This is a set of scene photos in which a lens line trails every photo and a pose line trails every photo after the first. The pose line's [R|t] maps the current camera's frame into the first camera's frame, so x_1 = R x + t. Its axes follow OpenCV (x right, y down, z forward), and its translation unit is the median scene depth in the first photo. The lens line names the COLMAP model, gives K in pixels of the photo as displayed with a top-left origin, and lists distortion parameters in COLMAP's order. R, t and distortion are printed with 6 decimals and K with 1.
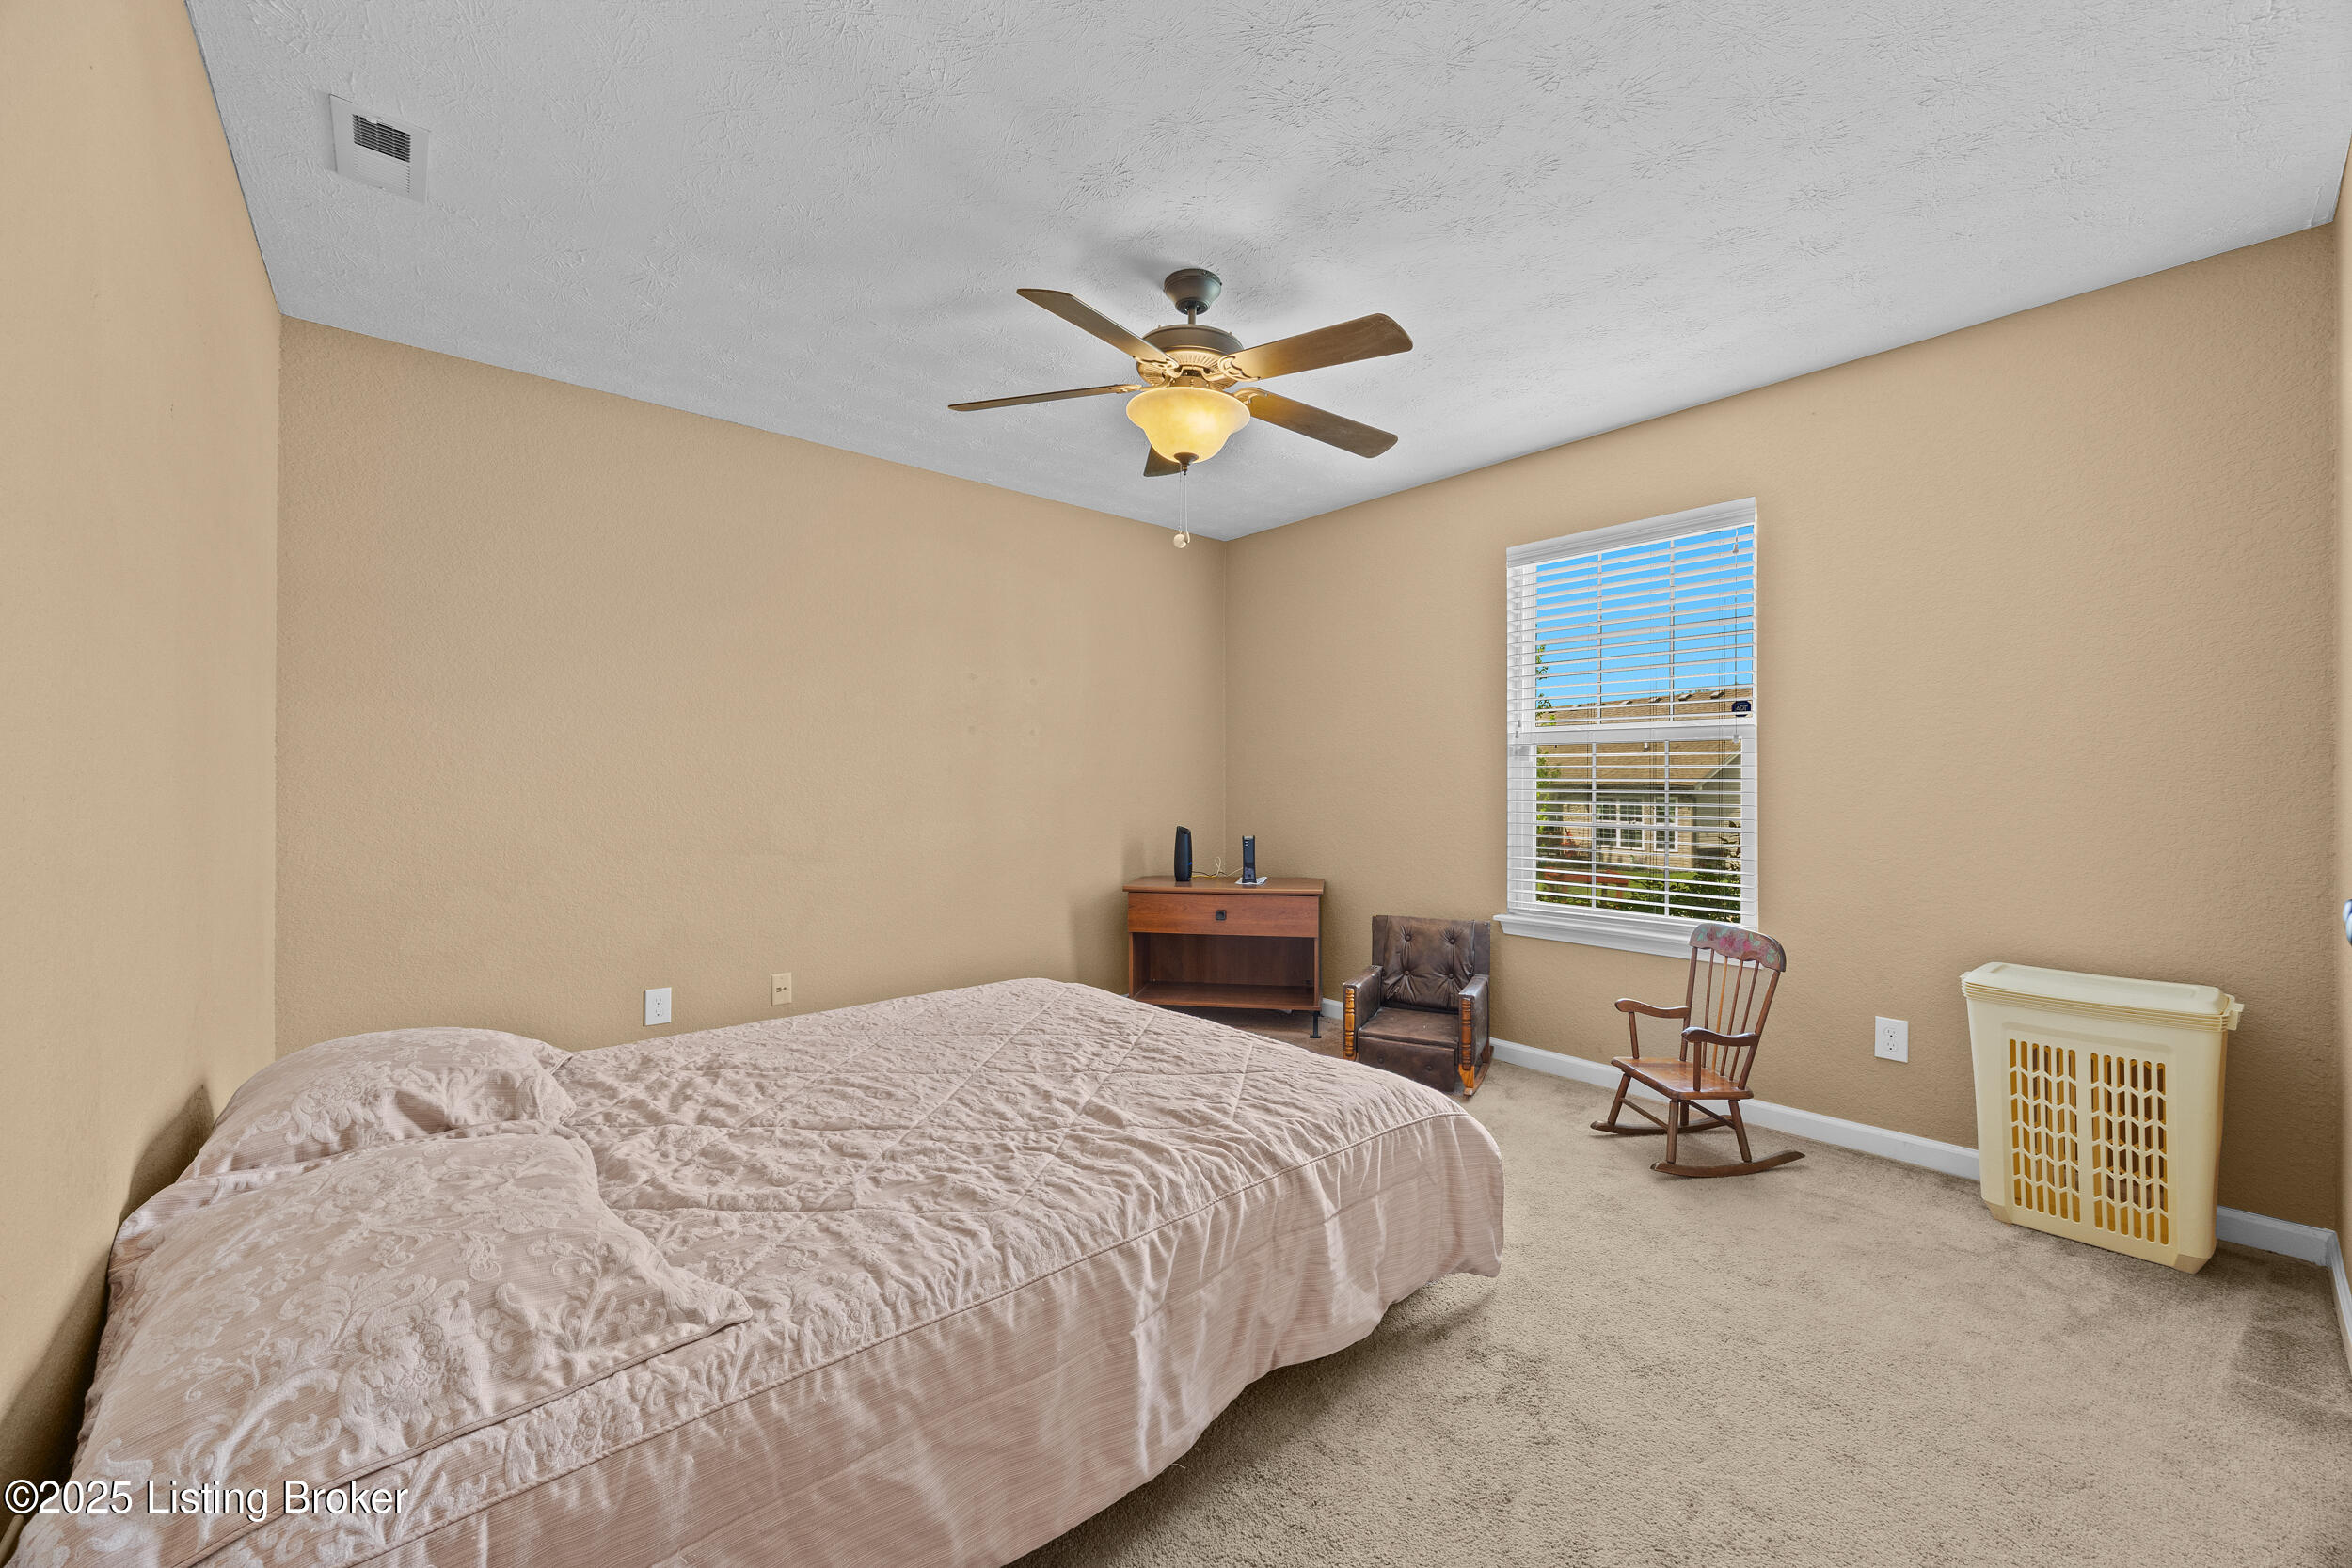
lens RADIAL K [[903.0, 0, 1182.4], [0, 903.0, 777.2], [0, 0, 1]] dist [-0.005800, 0.000250]
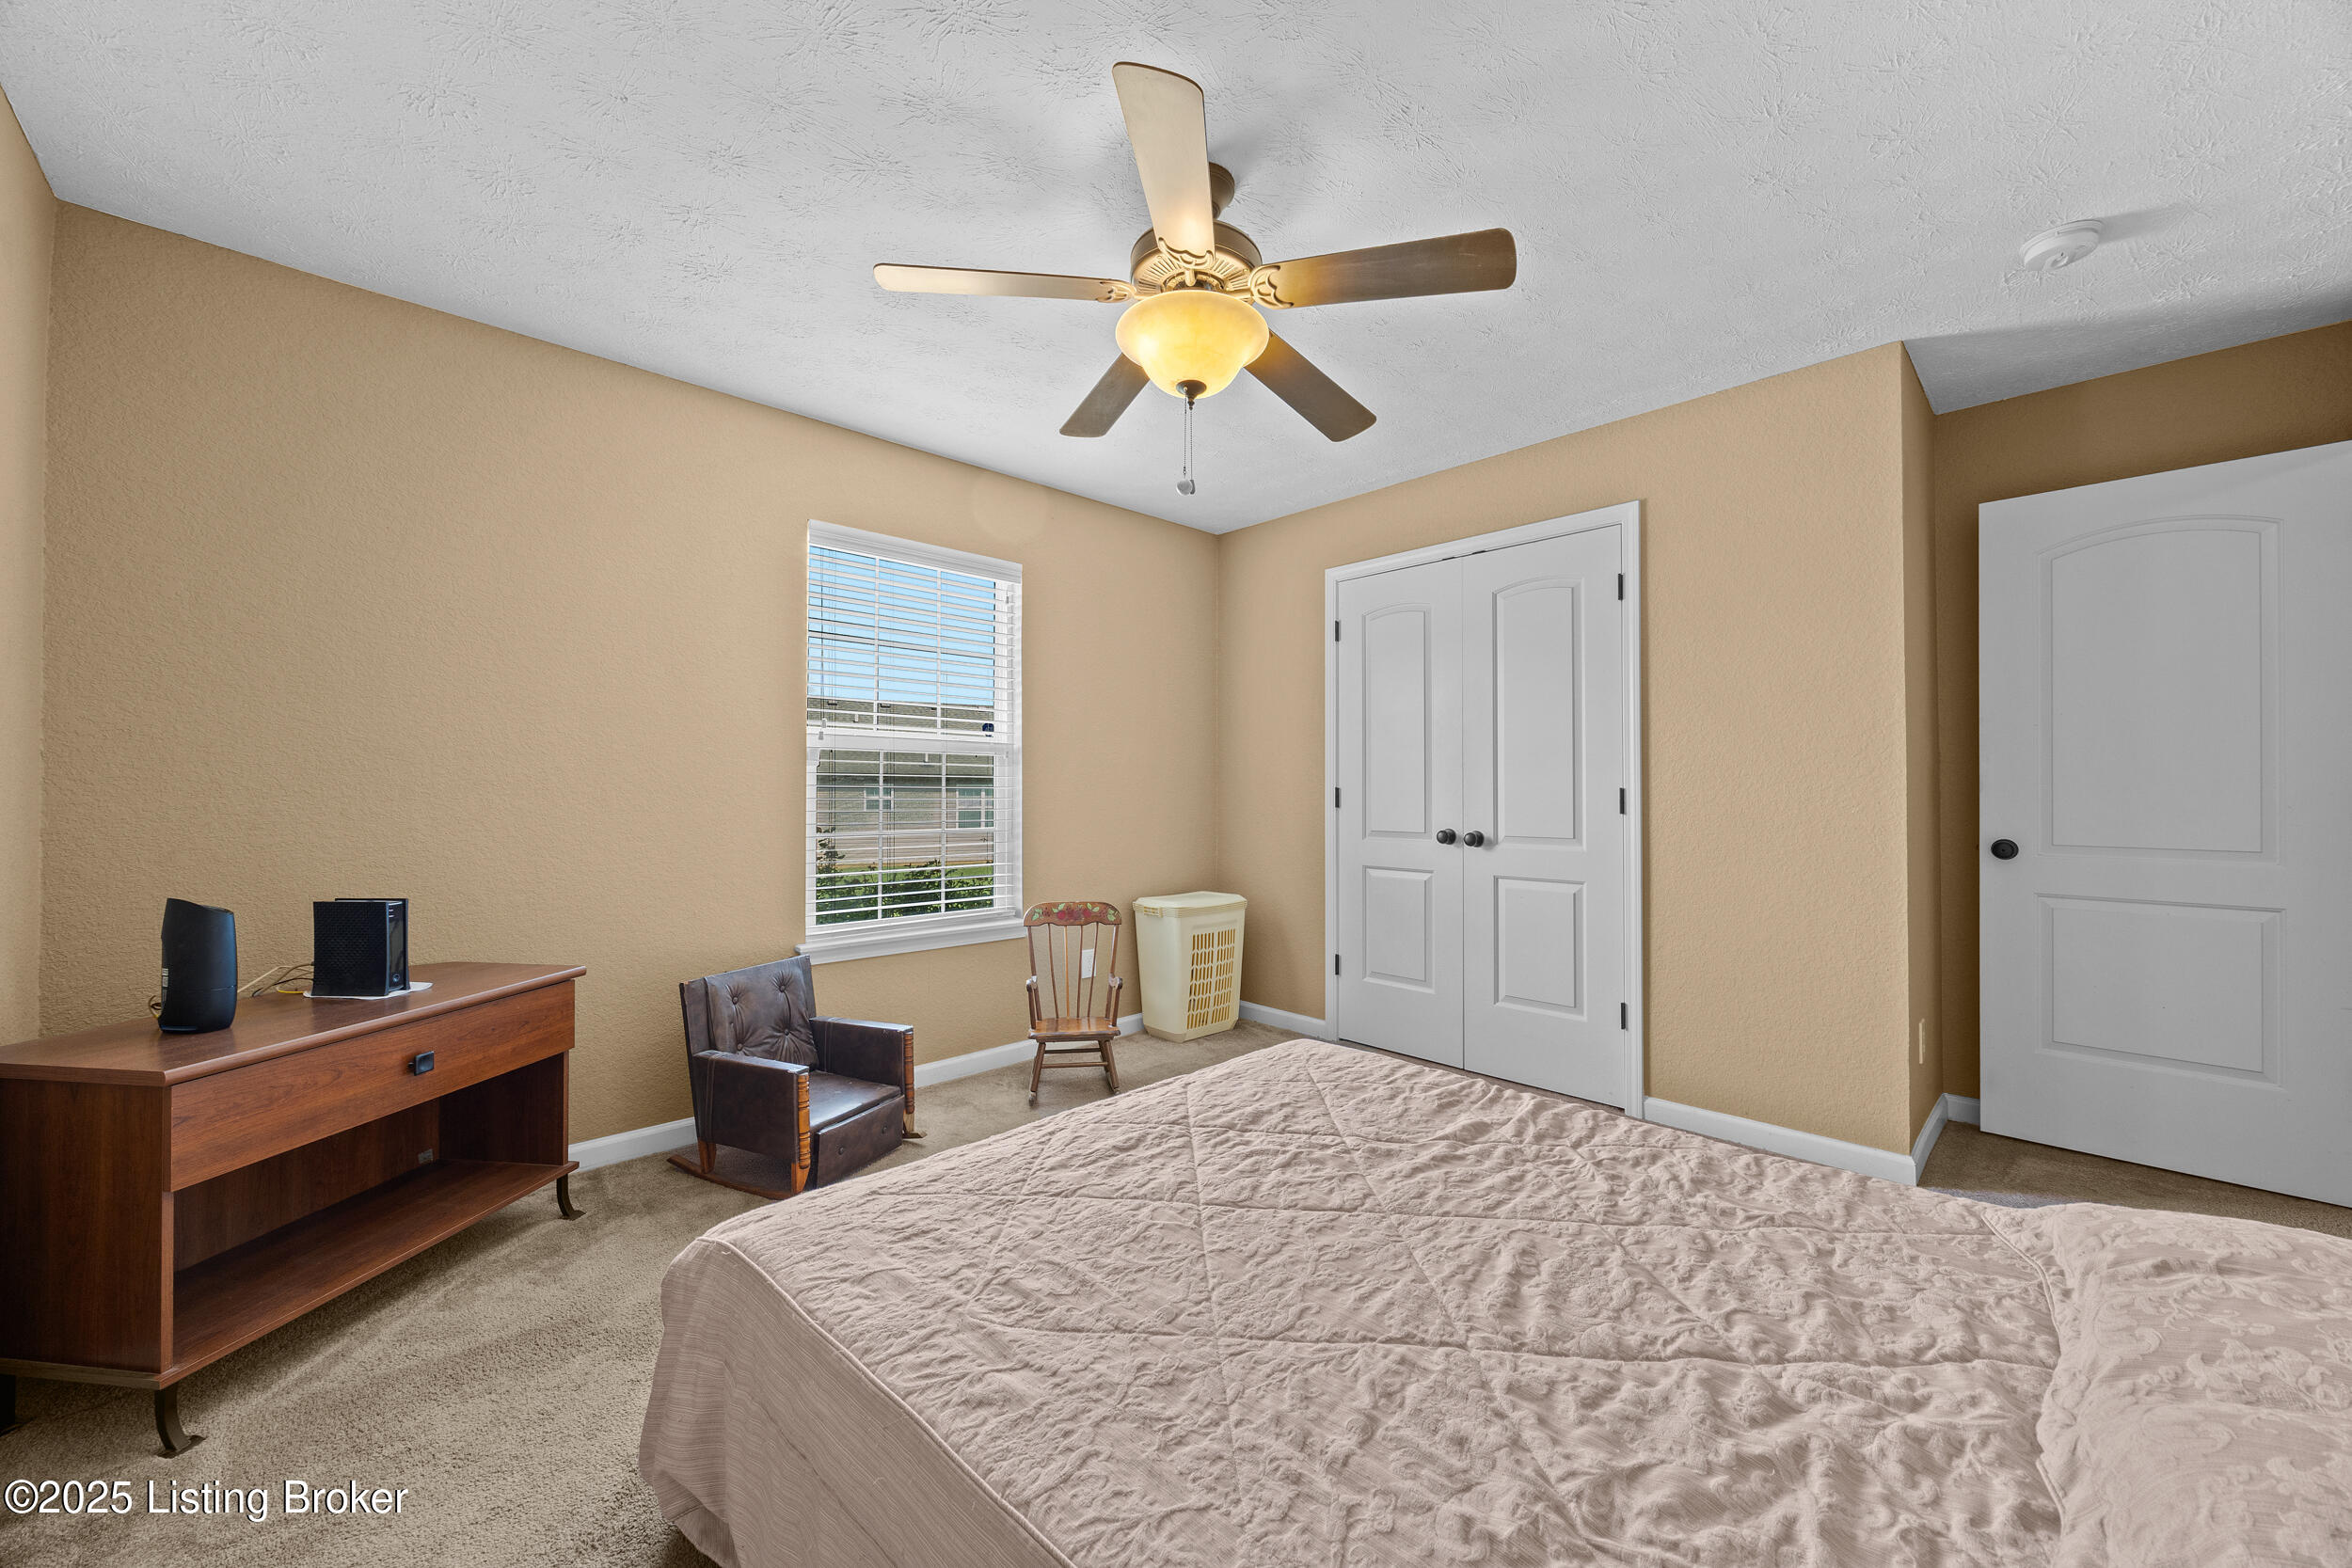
lens RADIAL K [[903.0, 0, 1189.3], [0, 903.0, 789.0], [0, 0, 1]] dist [-0.005800, 0.000250]
pose [[-0.068408, 0.002750, 0.997654, -0.924076], [-0.004369, 0.999986, -0.003056, 0.010268], [-0.997648, -0.004568, -0.068395, 1.227160]]
